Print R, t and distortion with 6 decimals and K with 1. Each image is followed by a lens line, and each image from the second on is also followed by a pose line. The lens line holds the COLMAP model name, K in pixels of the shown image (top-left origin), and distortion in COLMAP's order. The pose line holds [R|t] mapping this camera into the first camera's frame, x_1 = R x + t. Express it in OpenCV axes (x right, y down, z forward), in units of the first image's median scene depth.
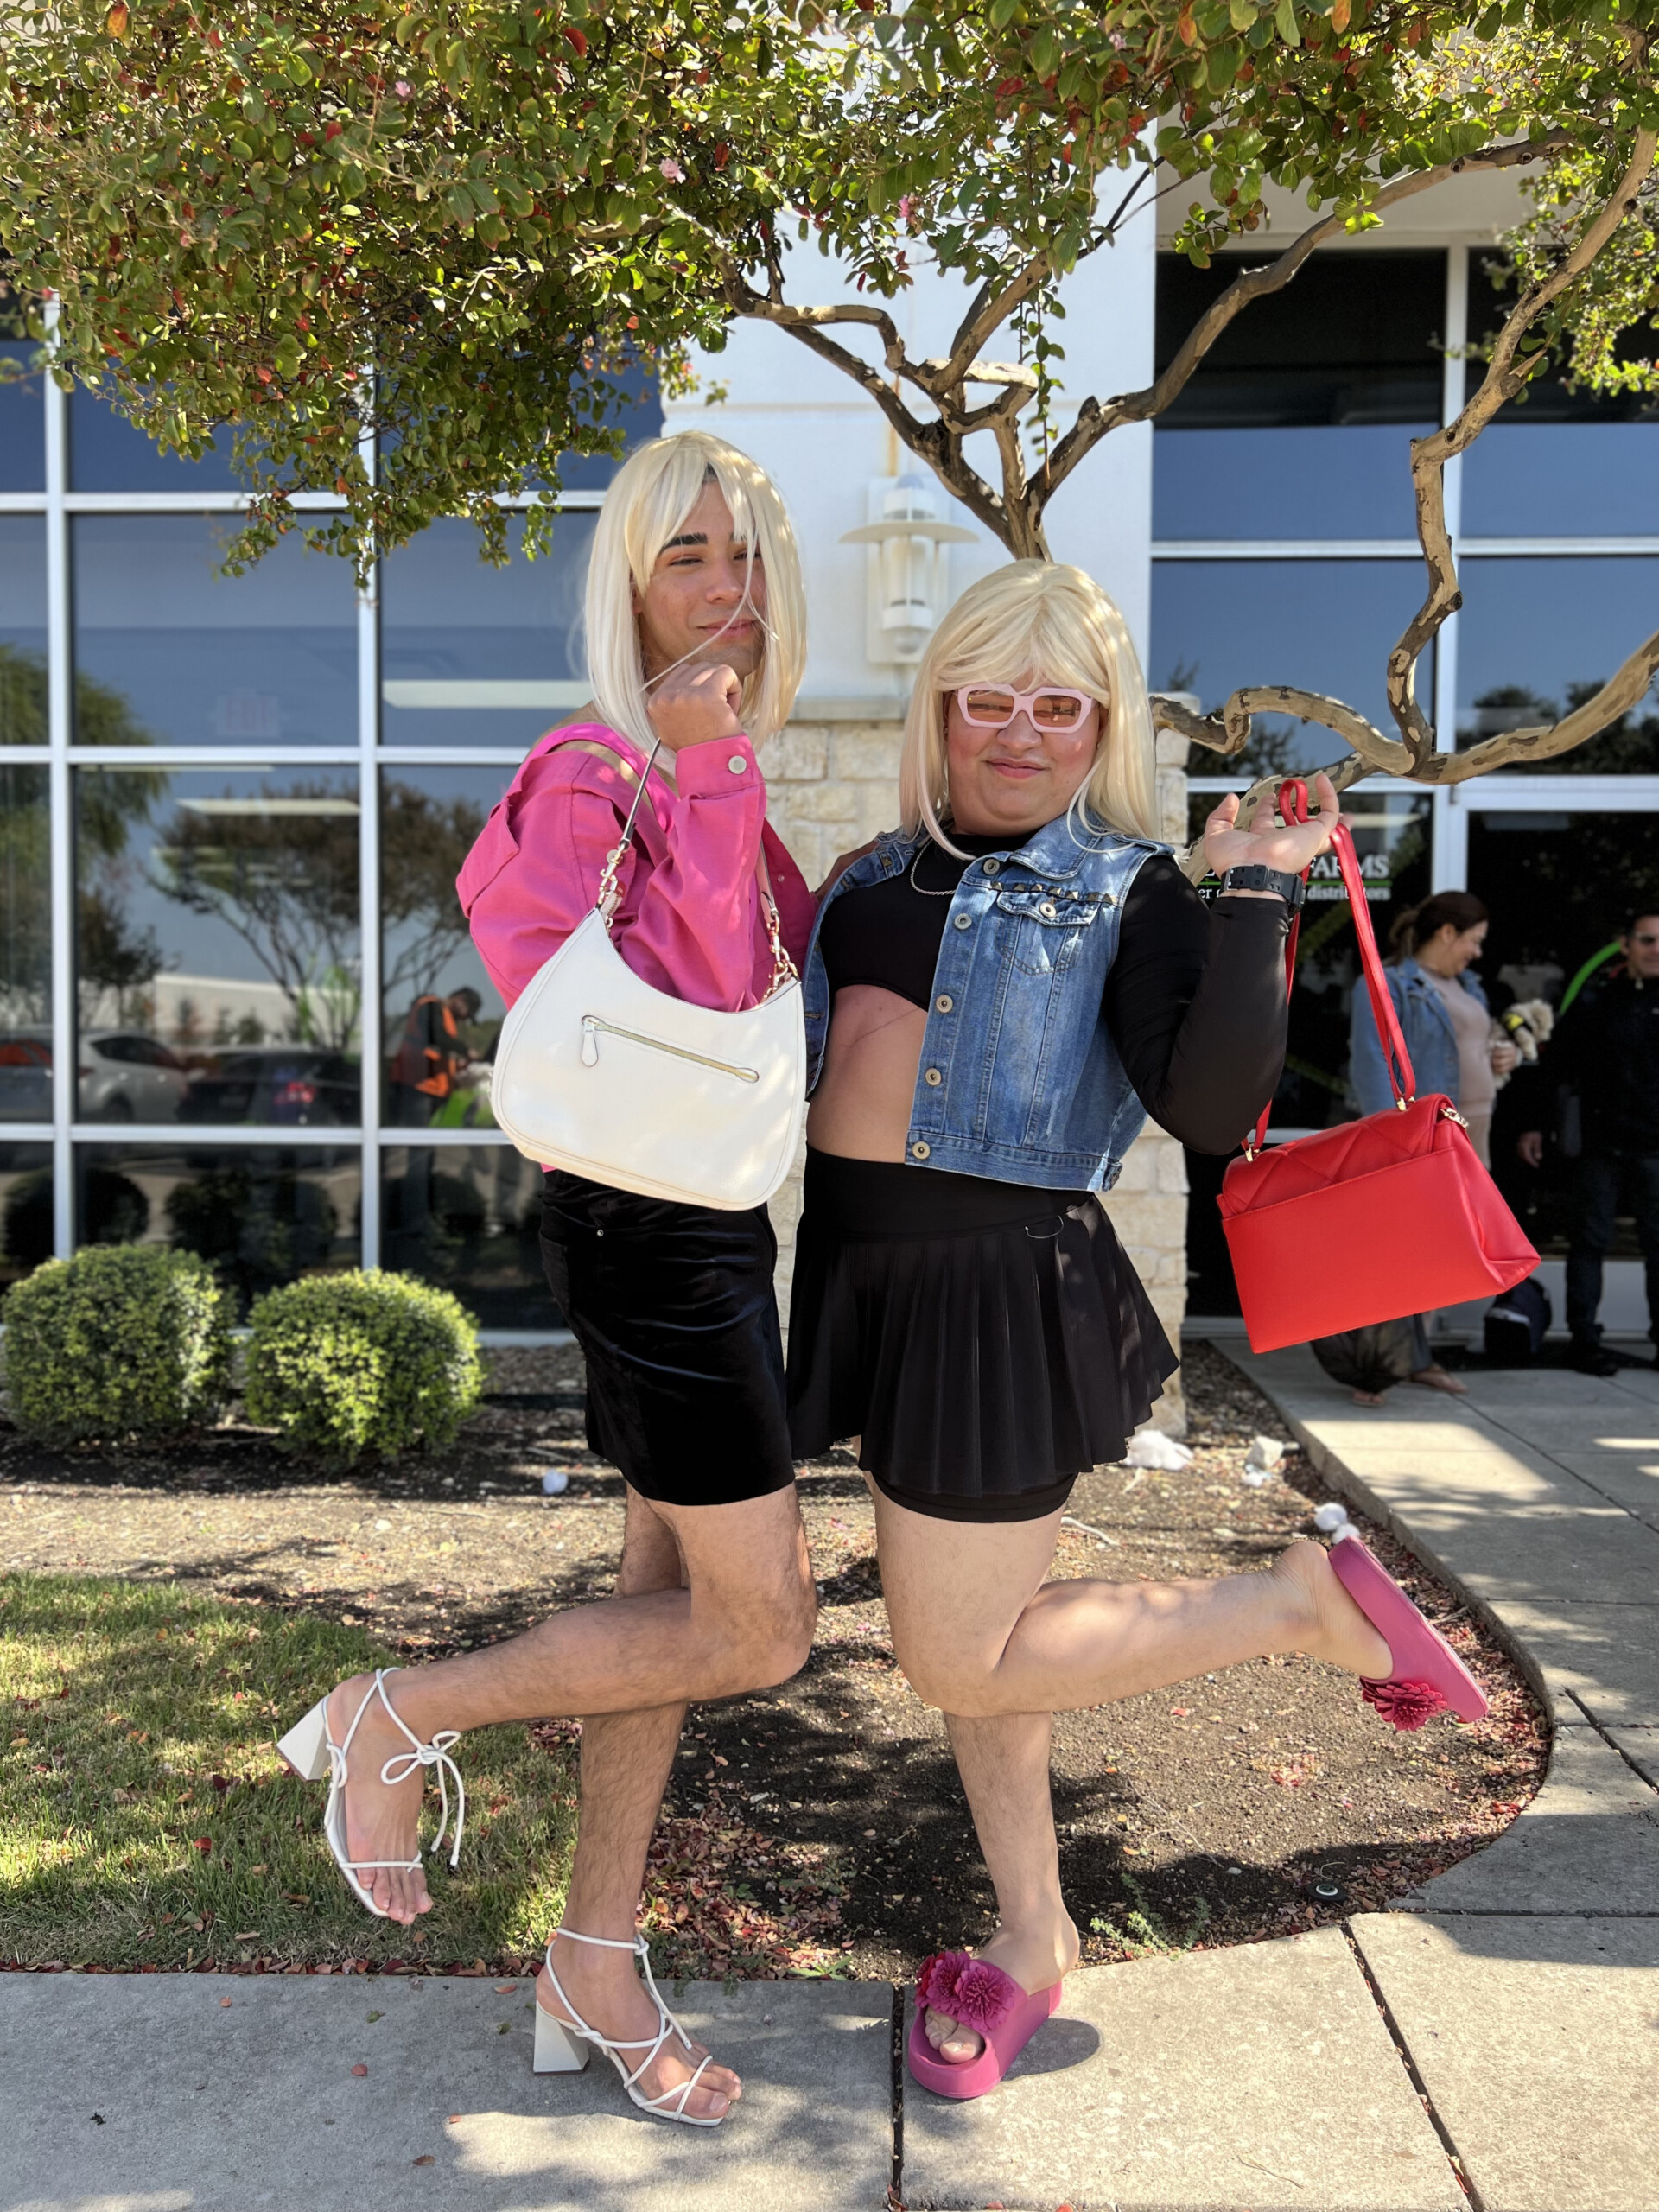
lens RADIAL K [[1671.0, 0, 830.4], [0, 1671.0, 1105.8], [0, 0, 1]] dist [0.043662, -0.059372]
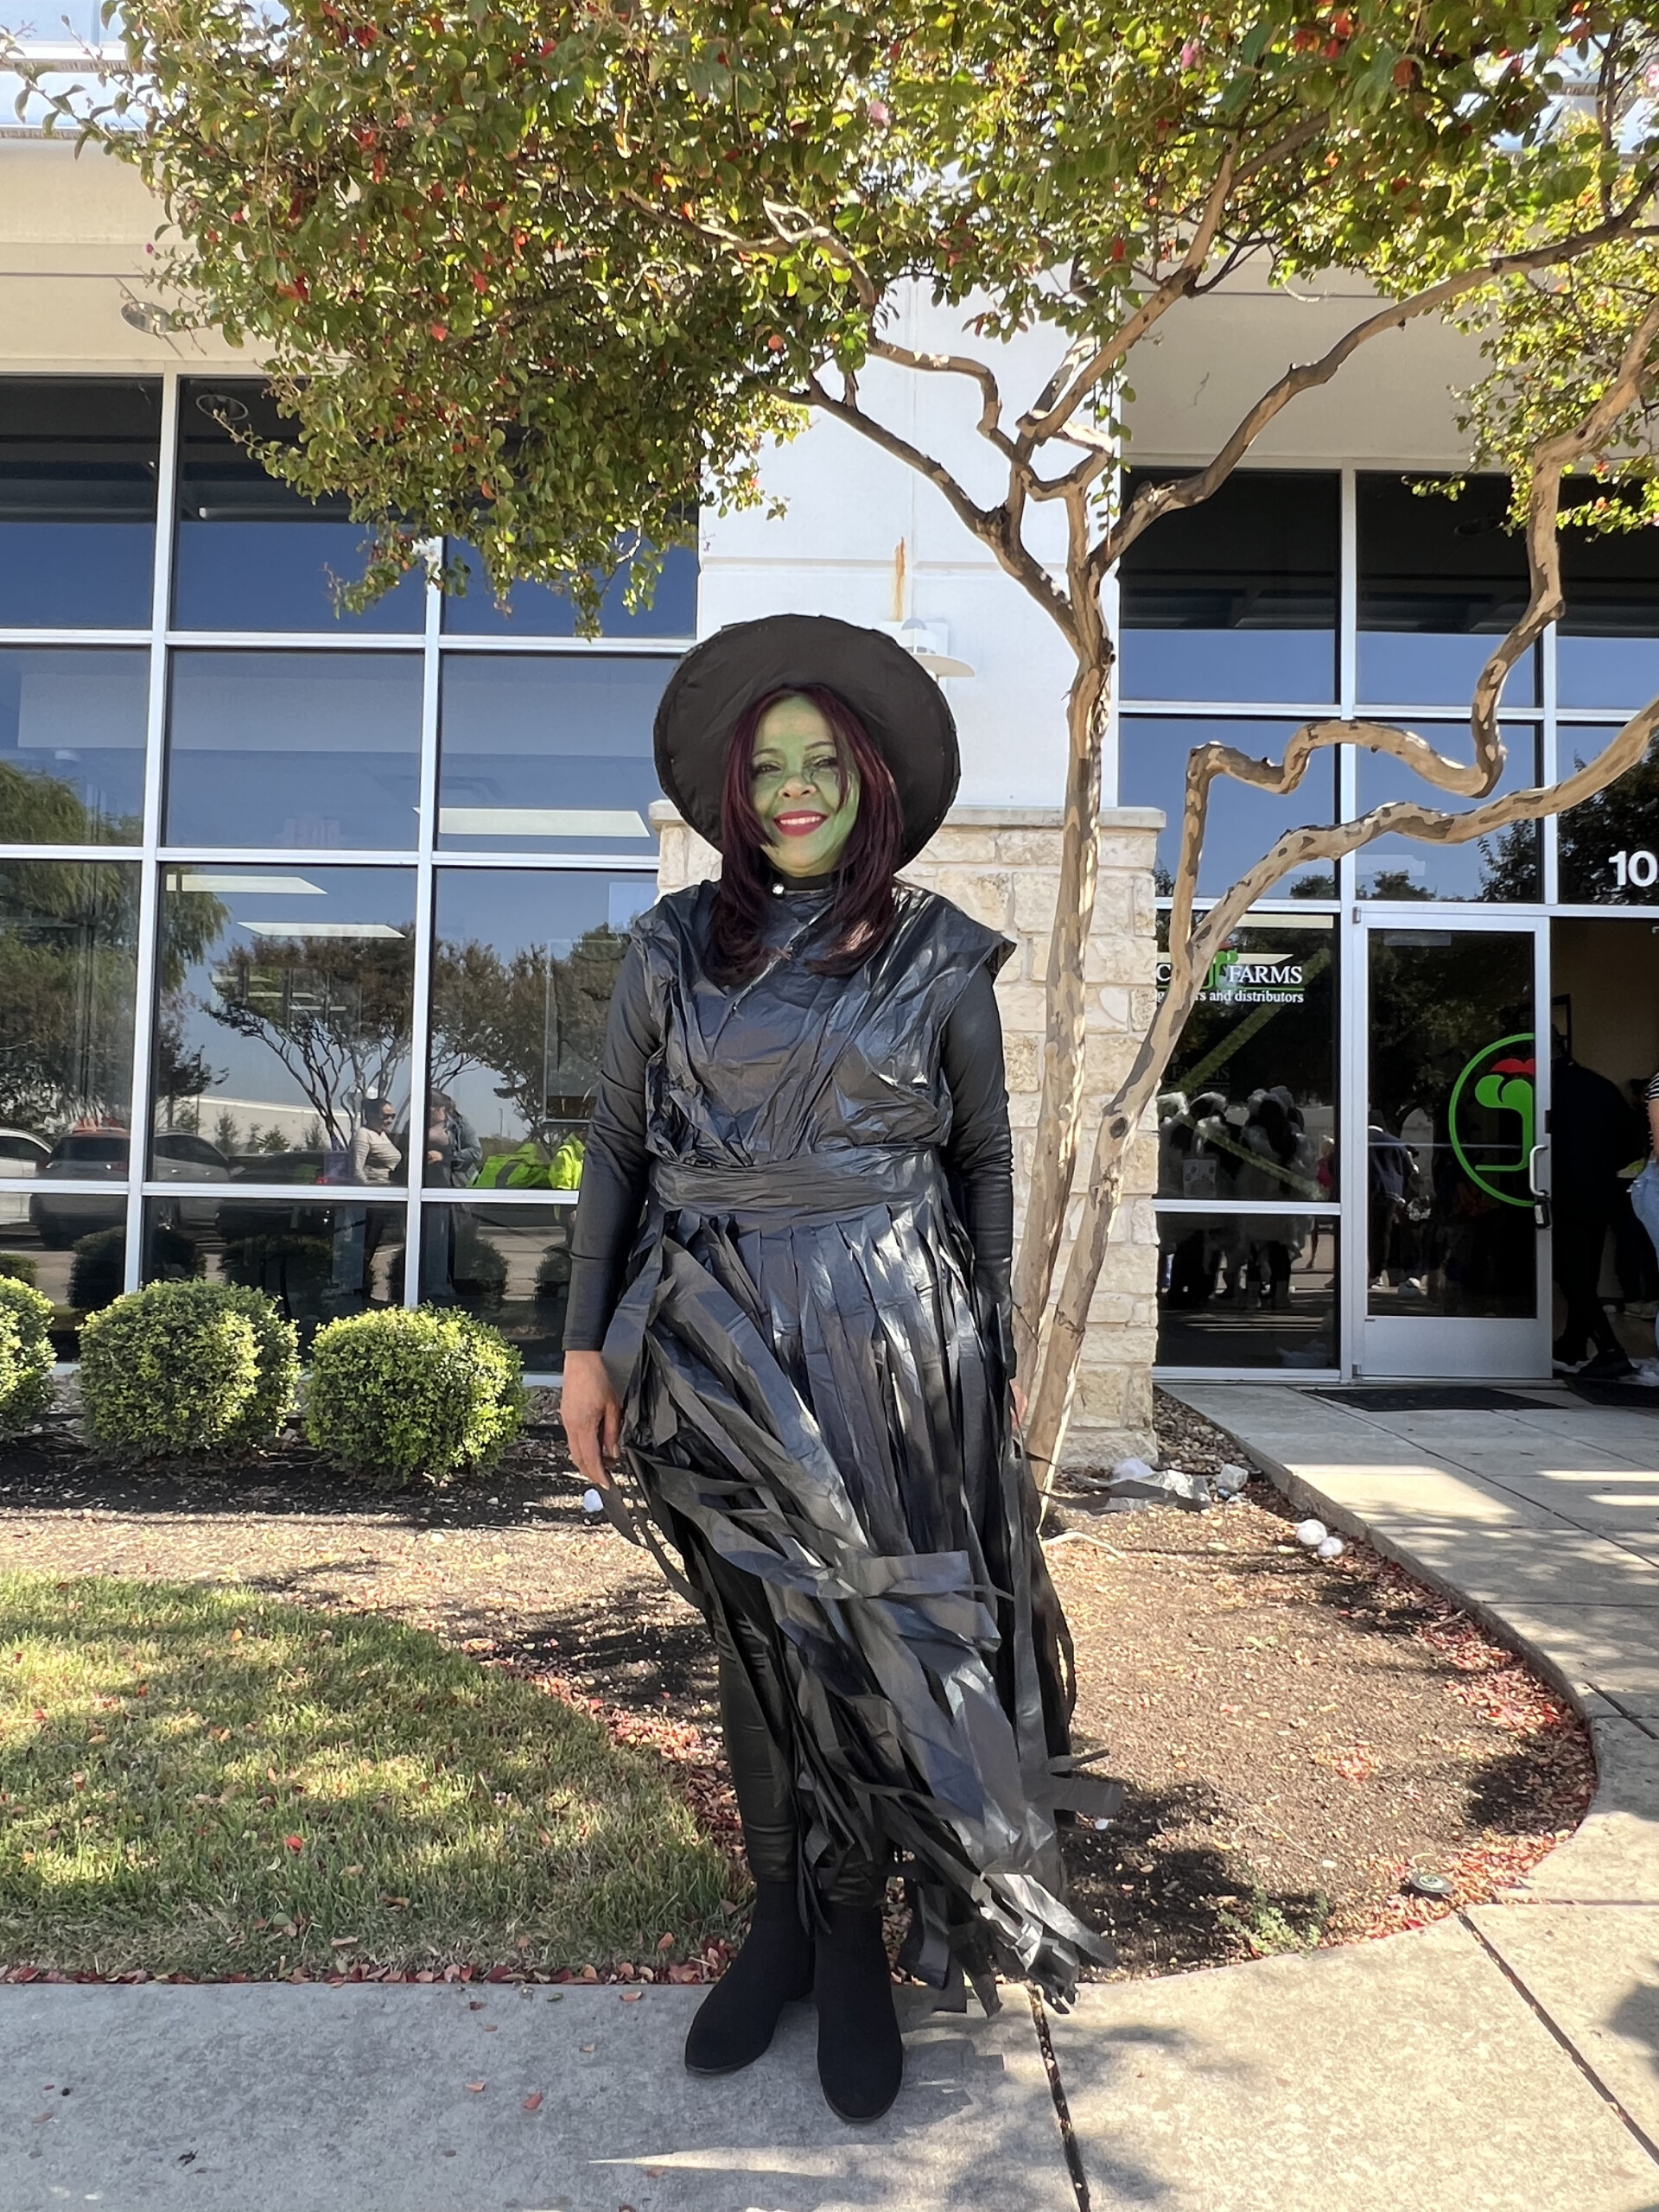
lens RADIAL K [[1395.8, 0, 822.8], [0, 1395.8, 1099.3], [0, 0, 1]] dist [-0.011125, 0.004164]
pose [[0.999050, 0.014103, 0.041245, -0.080257], [-0.010620, 0.996453, -0.083480, 0.056184], [-0.042276, 0.082963, 0.995656, 0.115719]]
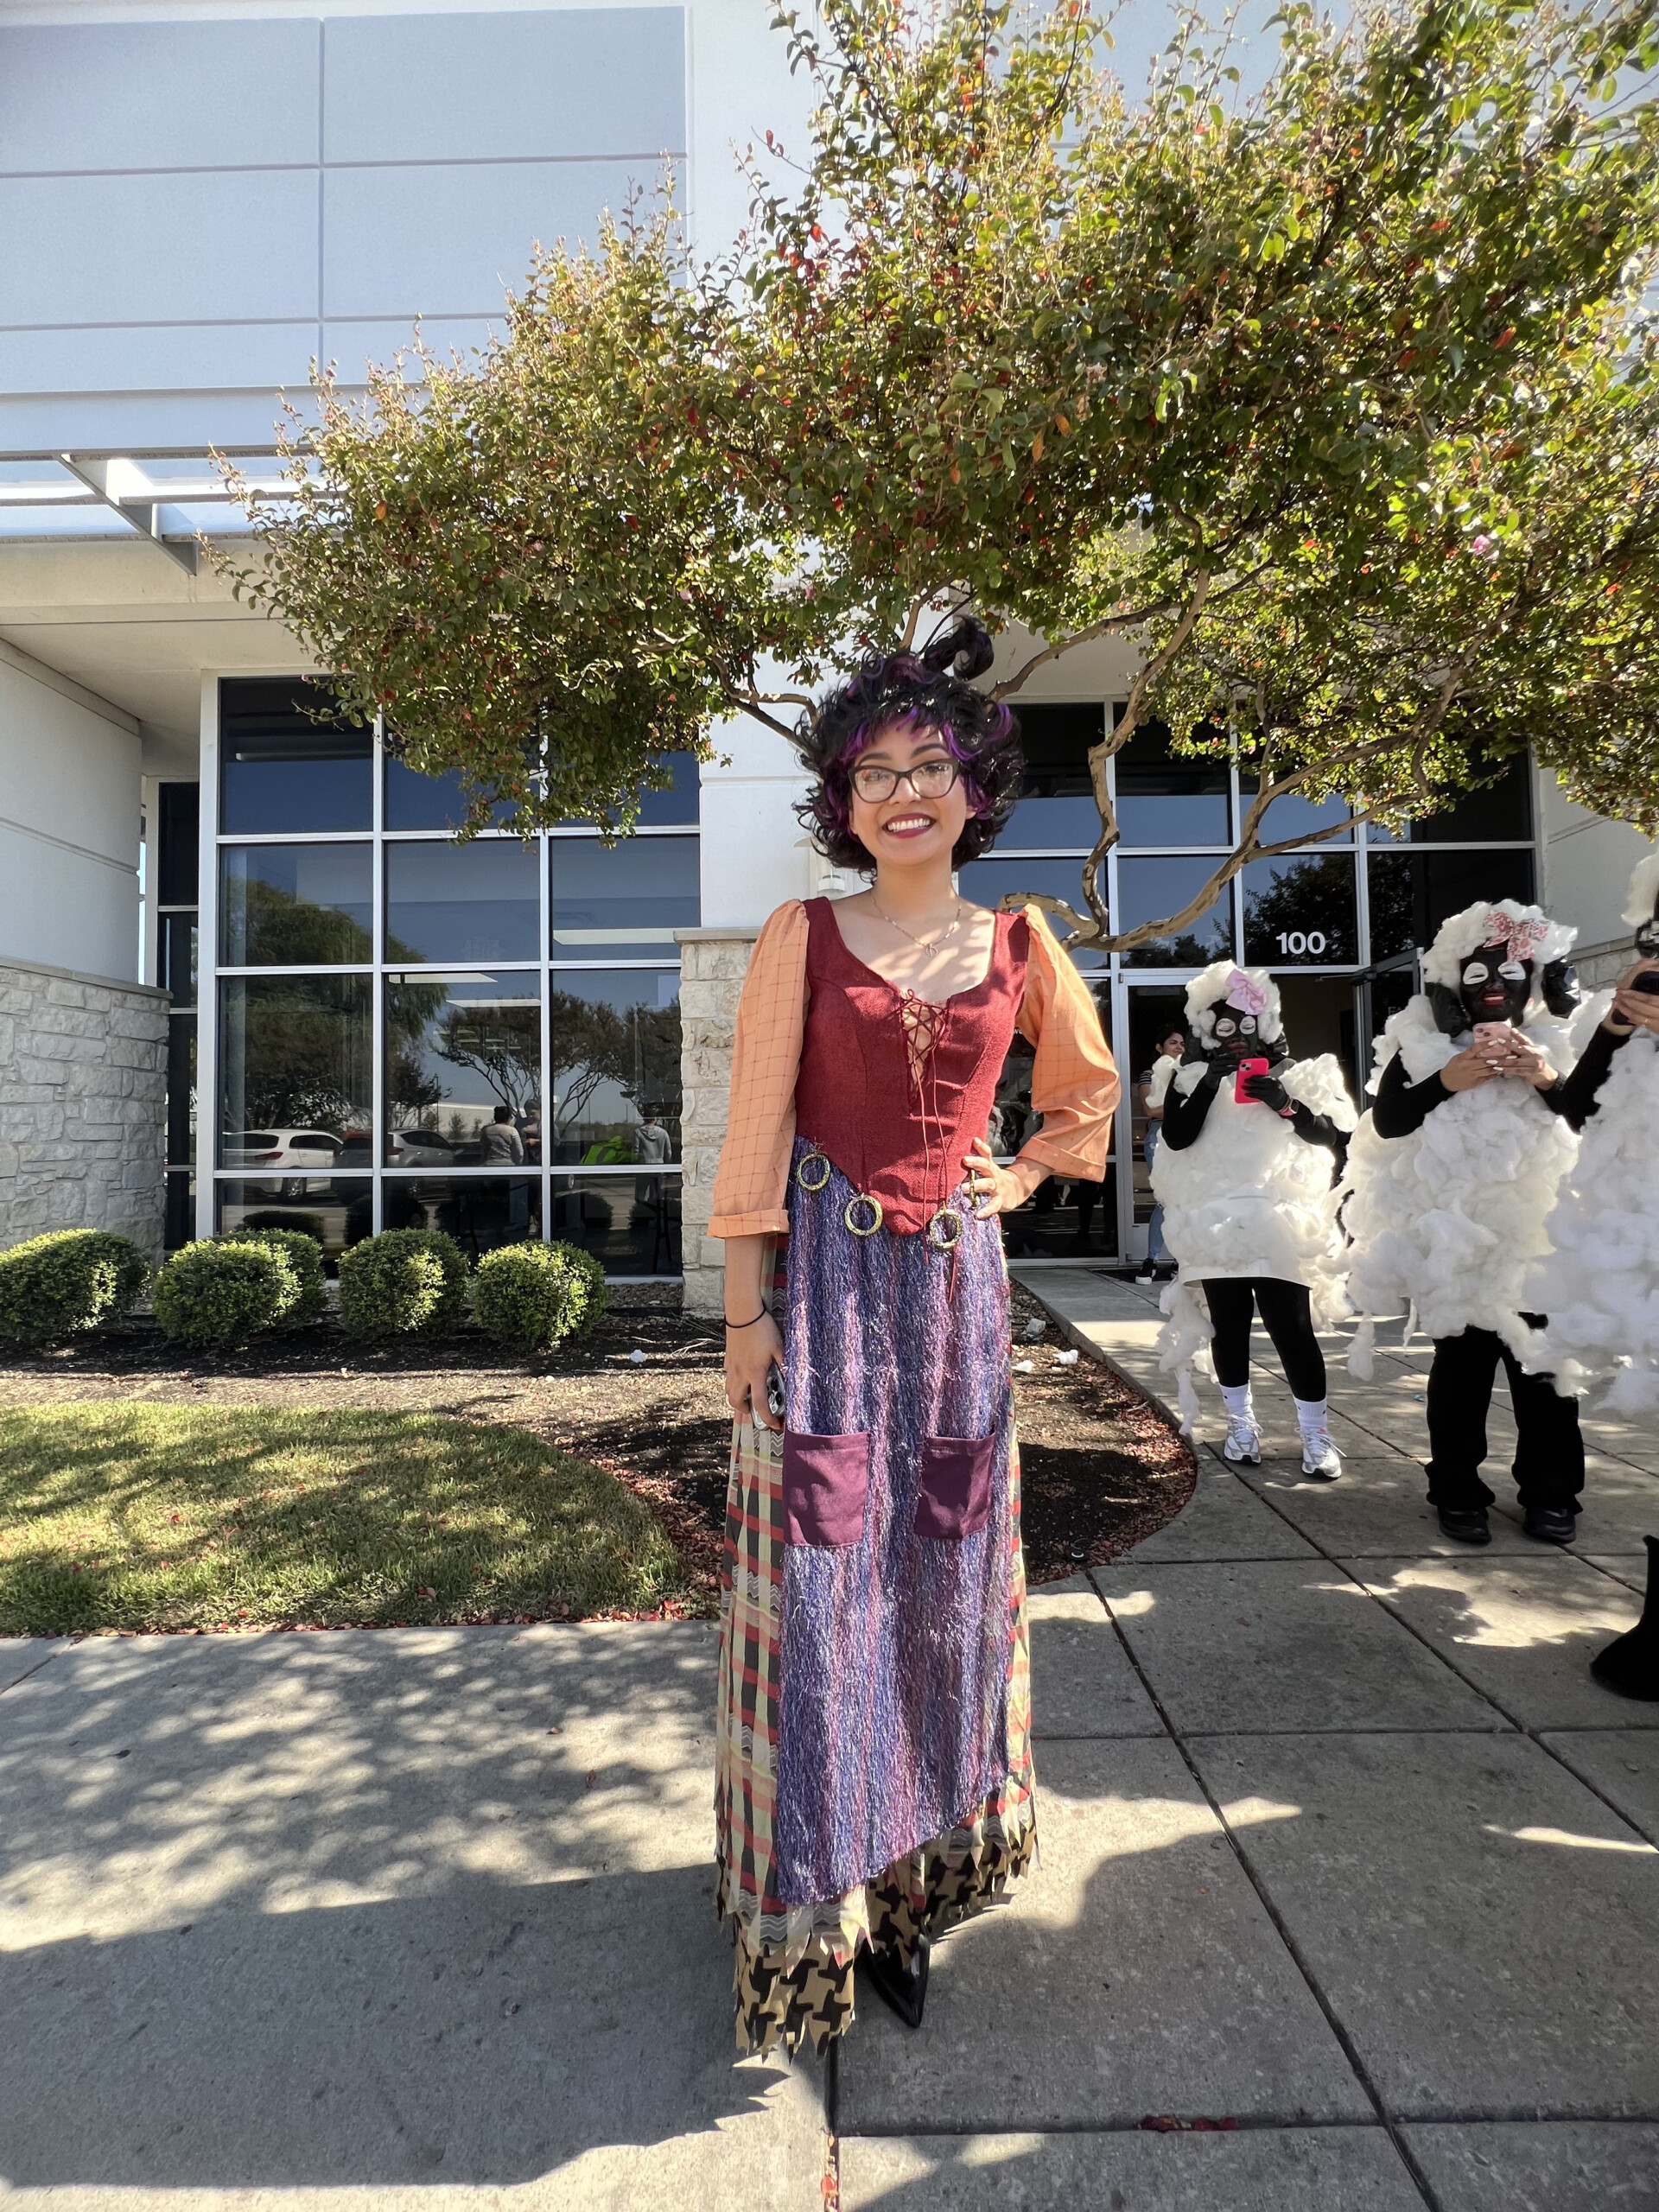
lens RADIAL K [[886.7, 0, 835.3], [0, 886.7, 1100.9], [0, 0, 1]] dist [-0.006730, 0.000153]
pose [[0.999053, -0.021490, 0.037844, 0.011009], [0.024162, 0.997140, -0.071607, 0.036746], [-0.036197, 0.072453, 0.996715, 0.035795]]
